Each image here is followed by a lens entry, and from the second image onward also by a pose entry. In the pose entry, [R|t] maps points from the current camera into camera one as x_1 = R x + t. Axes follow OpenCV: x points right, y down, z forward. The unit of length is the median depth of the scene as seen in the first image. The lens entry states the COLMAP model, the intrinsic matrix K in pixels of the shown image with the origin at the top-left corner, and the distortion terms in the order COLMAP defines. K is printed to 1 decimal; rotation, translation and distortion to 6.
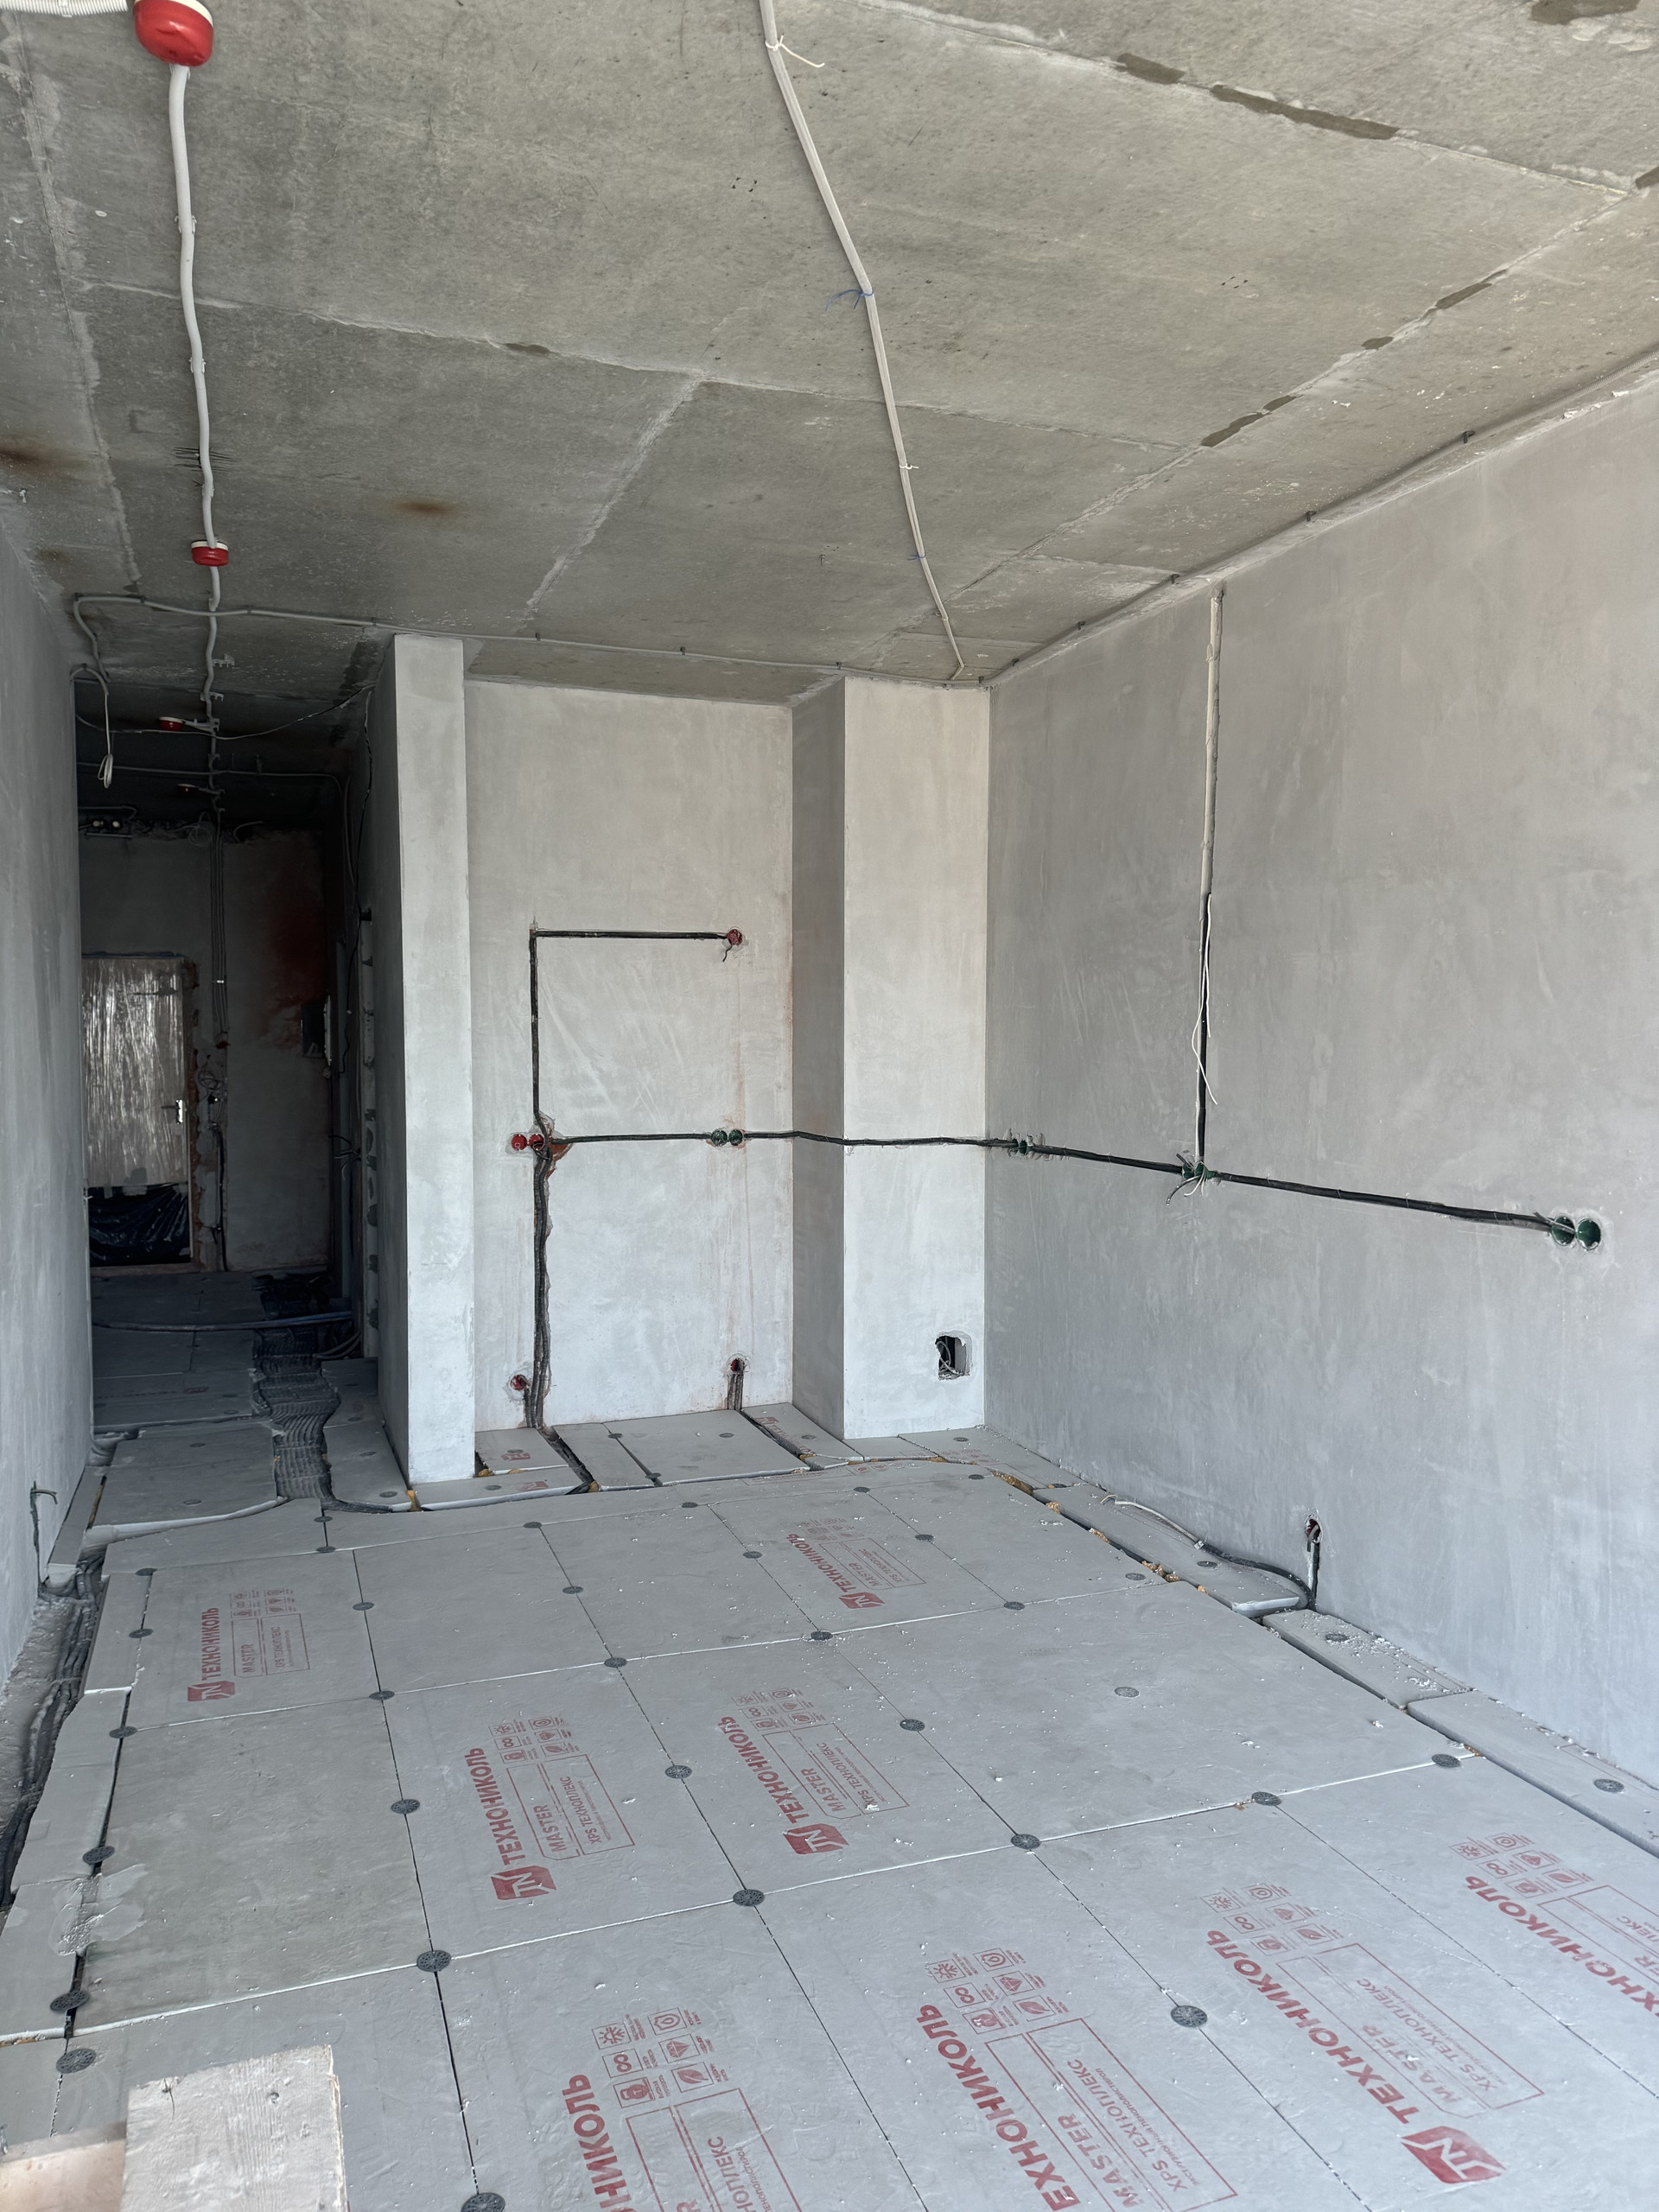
lens RADIAL K [[1566.6, 0, 881.1], [0, 1566.6, 1150.6], [0, 0, 1]] dist [0.015178, -0.018647]
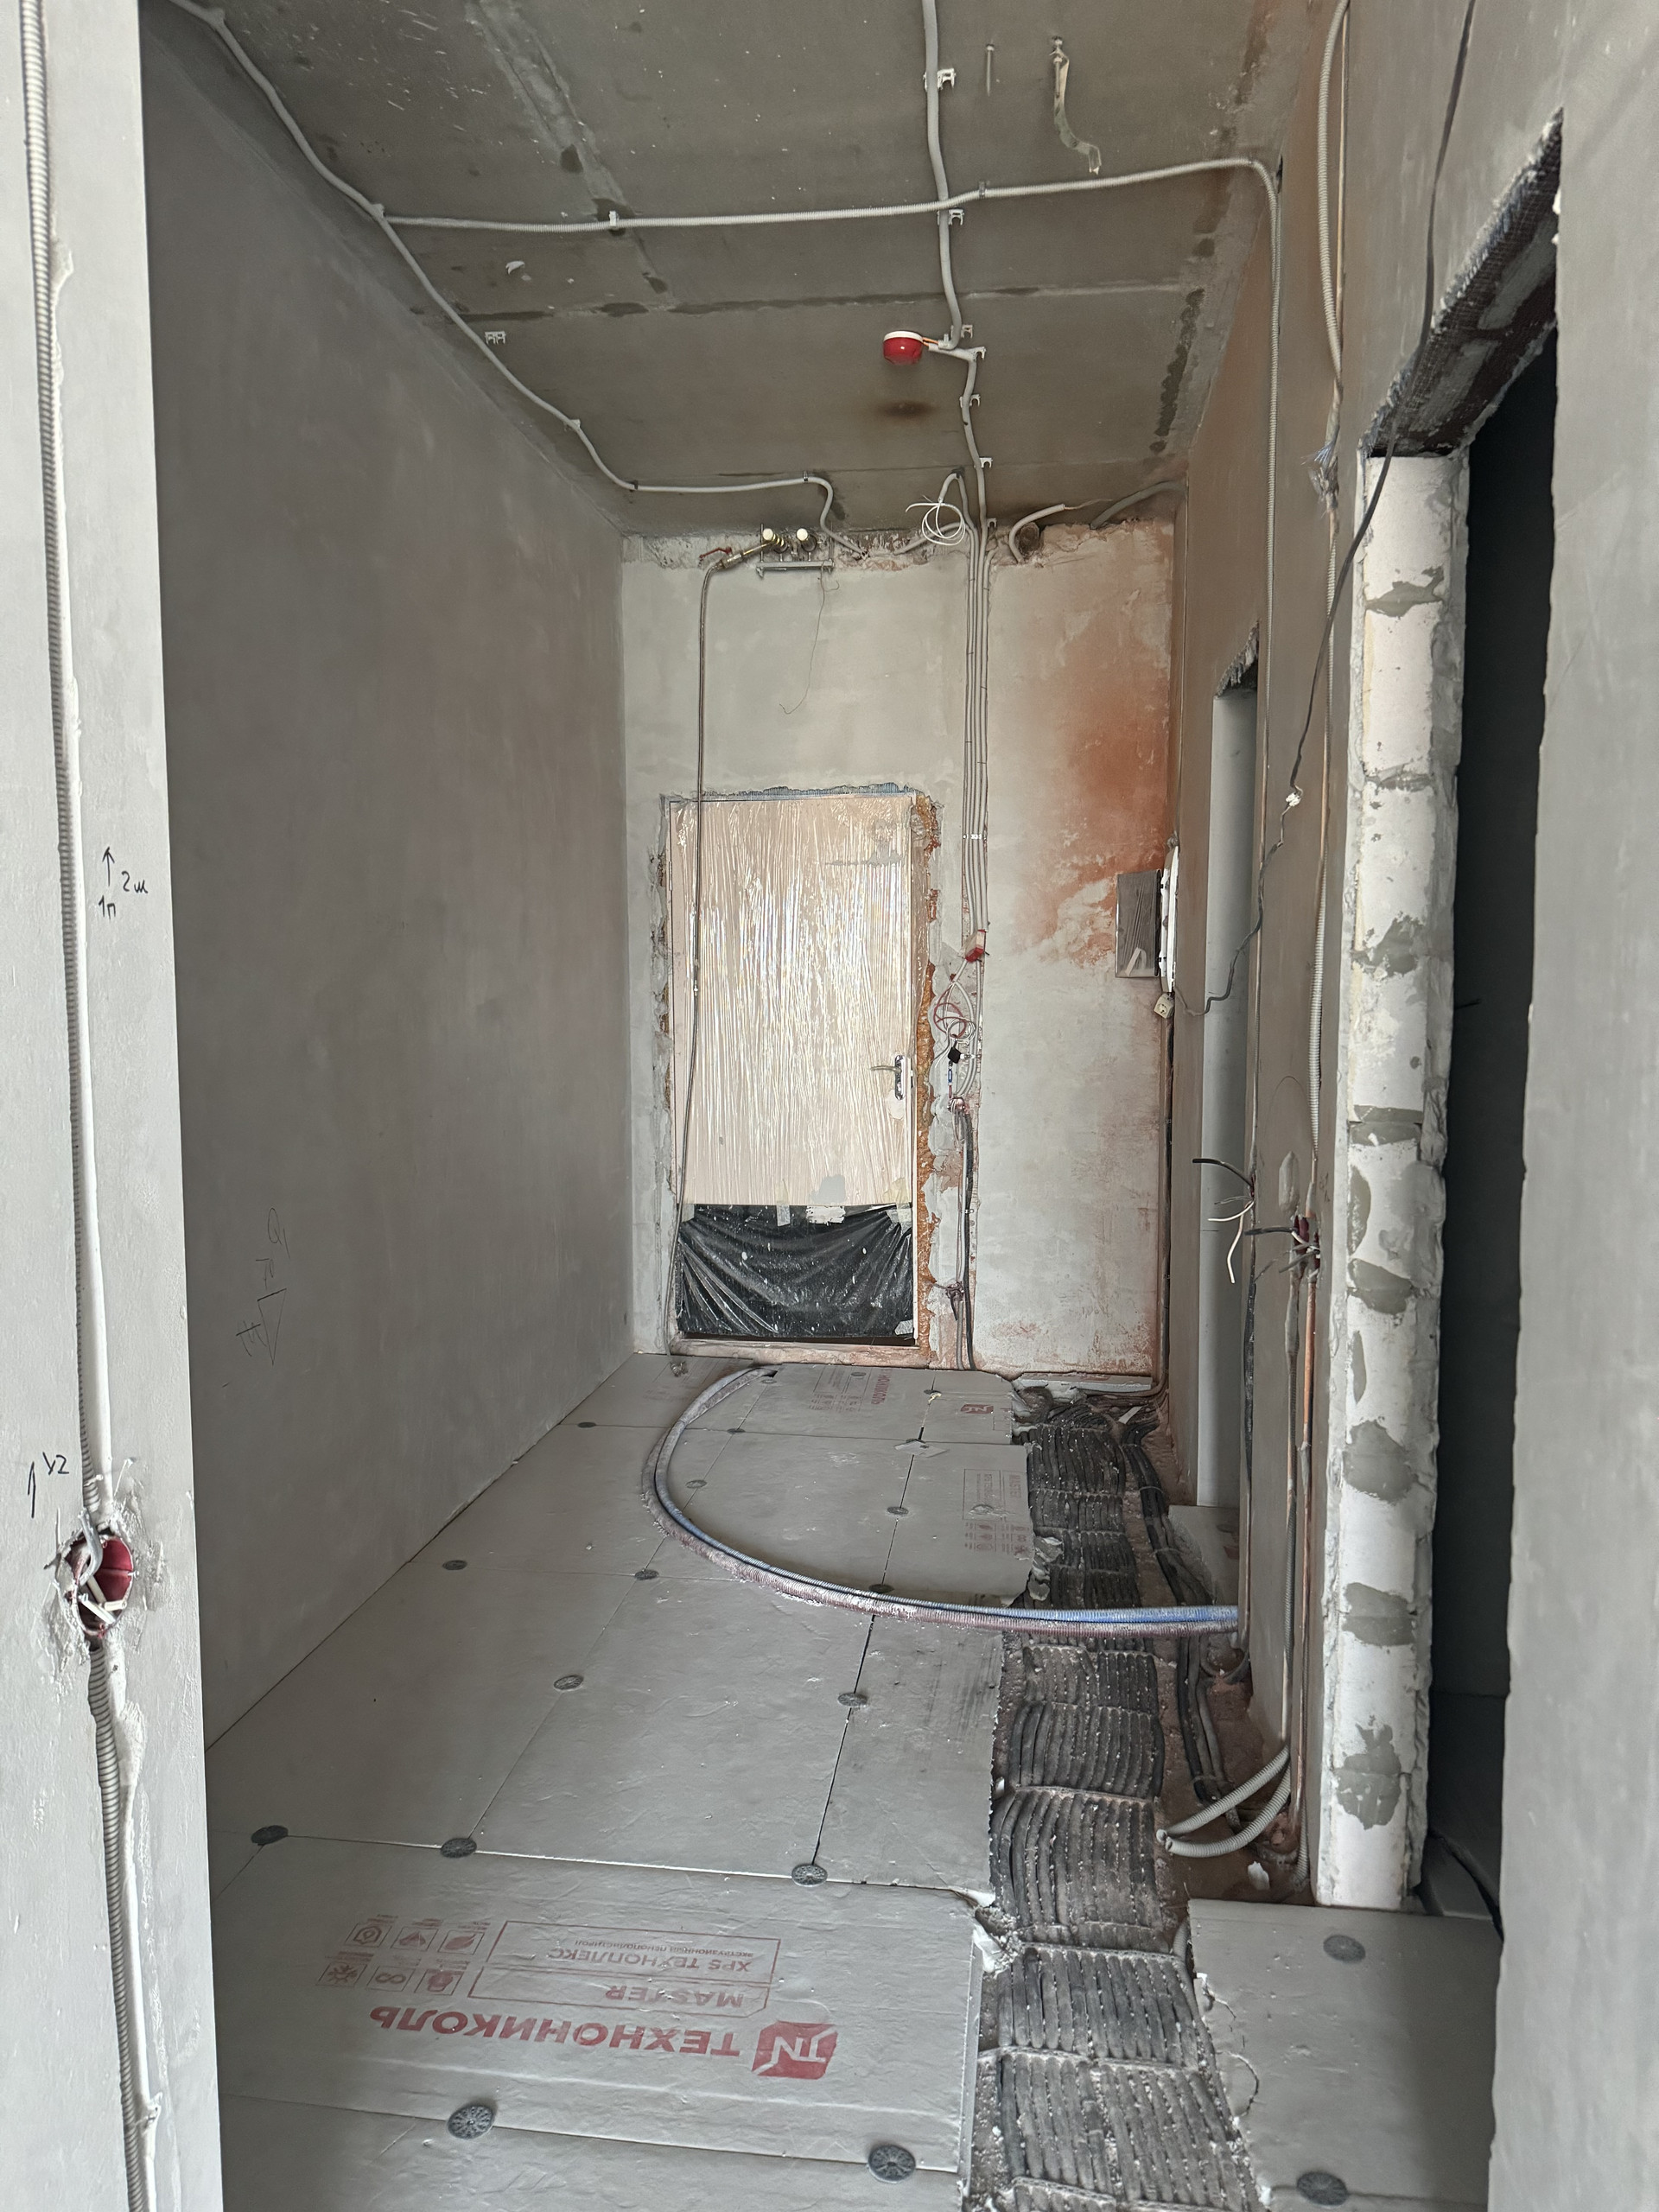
lens RADIAL K [[1566.6, 0, 832.1], [0, 1566.6, 1108.8], [0, 0, 1]] dist [0.015178, -0.018647]
pose [[0.871671, 0.033817, -0.488924, -0.198714], [-0.030901, 0.999424, 0.014035, -0.020483], [0.489117, 0.002875, 0.872214, 0.508283]]
